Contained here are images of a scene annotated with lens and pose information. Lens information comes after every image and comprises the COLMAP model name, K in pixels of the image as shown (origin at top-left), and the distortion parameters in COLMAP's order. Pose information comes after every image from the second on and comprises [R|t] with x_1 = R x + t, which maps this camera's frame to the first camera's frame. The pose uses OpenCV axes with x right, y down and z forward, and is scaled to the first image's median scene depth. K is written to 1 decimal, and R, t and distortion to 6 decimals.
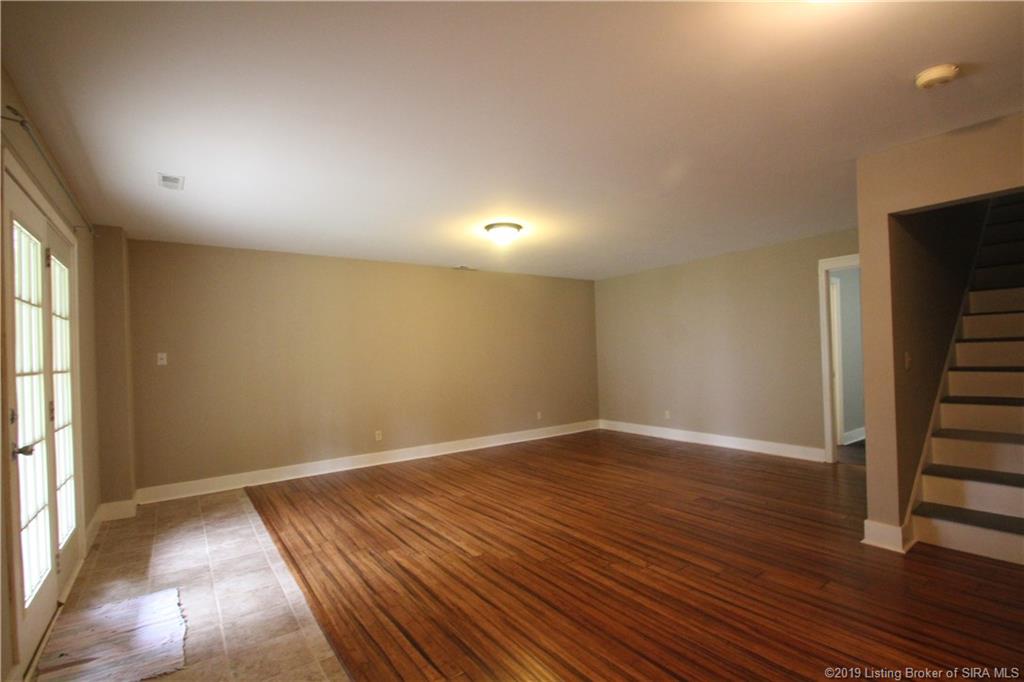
lens RADIAL K [[477.3, 0, 526.1], [0, 477.3, 356.8], [0, 0, 1]] dist [-0.000297, -0.000200]
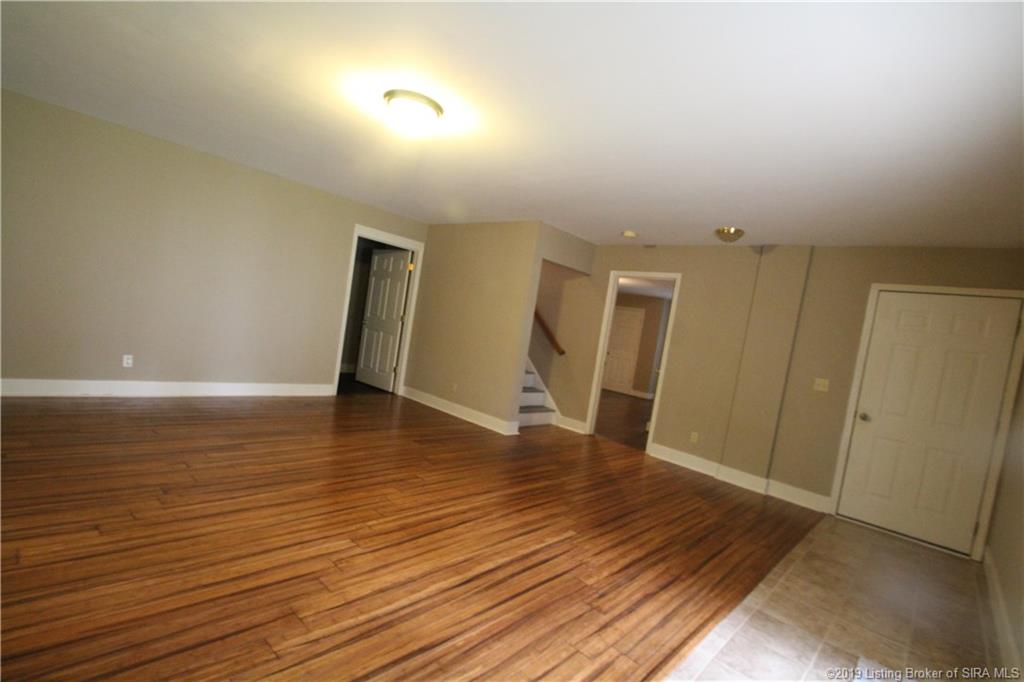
lens RADIAL K [[477.3, 0, 526.1], [0, 477.3, 356.8], [0, 0, 1]] dist [-0.000297, -0.000200]
pose [[-0.205148, -0.065184, 0.976558, -0.962897], [-0.143949, 0.988938, 0.035770, 0.025601], [-0.968087, -0.133236, -0.212262, 1.258547]]
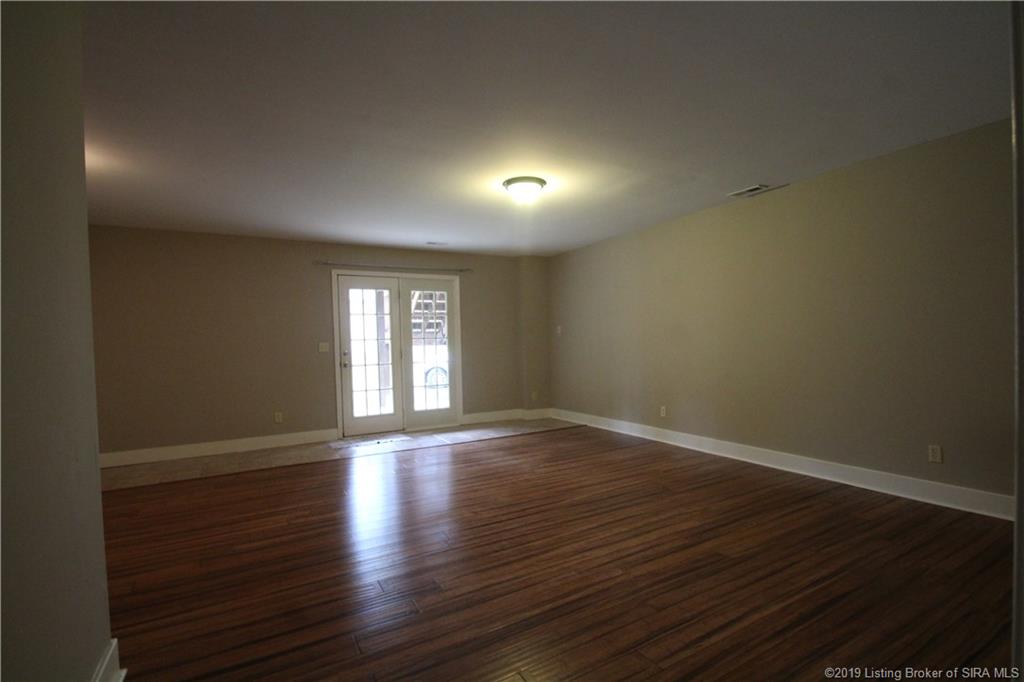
lens RADIAL K [[477.3, 0, 526.1], [0, 477.3, 356.8], [0, 0, 1]] dist [-0.000297, -0.000200]
pose [[-0.093894, 0.067716, -0.993277, 1.123697], [0.021411, 0.997591, 0.065986, -0.017708], [0.995352, -0.015072, -0.095118, 1.442042]]
